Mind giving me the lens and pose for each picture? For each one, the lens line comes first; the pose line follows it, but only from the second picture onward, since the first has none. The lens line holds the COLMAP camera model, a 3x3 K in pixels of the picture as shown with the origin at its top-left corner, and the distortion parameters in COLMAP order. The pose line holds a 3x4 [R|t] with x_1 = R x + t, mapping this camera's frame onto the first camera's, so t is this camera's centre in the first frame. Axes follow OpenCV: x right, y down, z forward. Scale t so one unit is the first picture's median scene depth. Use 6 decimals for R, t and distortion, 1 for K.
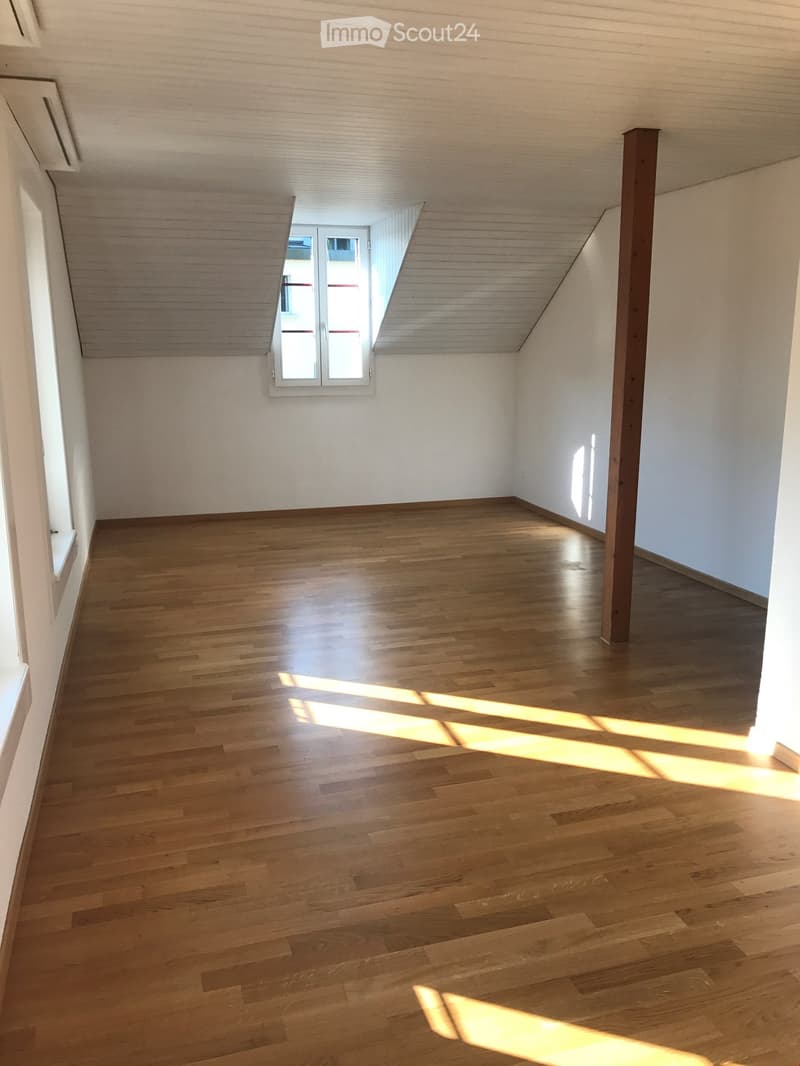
lens RADIAL K [[874.3, 0, 399.8], [0, 874.3, 531.8], [0, 0, 1]] dist [0.038398, -0.046130]
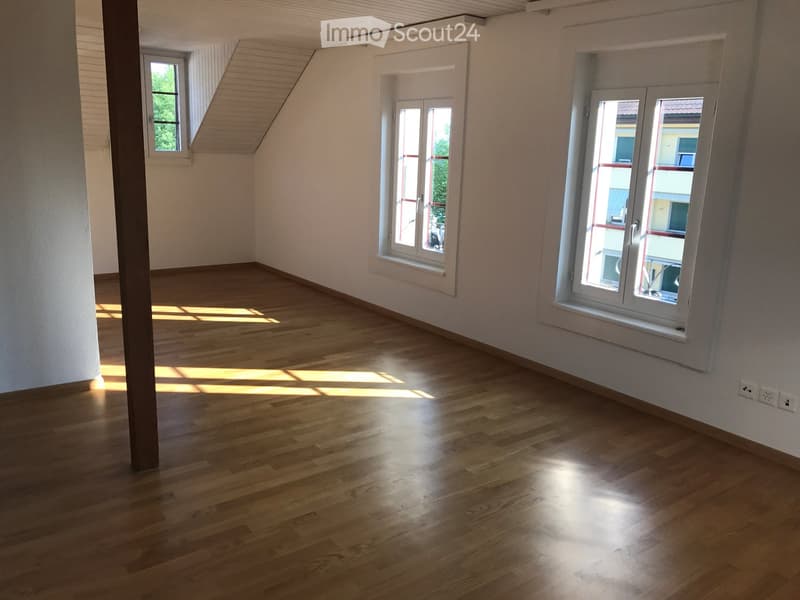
lens RADIAL K [[656.2, 0, 402.1], [0, 656.2, 294.3], [0, 0, 1]] dist [0.038398, -0.046130]
pose [[-0.936526, 0.046902, -0.347447, 0.274420], [-0.108025, 0.904196, 0.413232, -0.428492], [0.333541, 0.424536, -0.841736, 1.943610]]
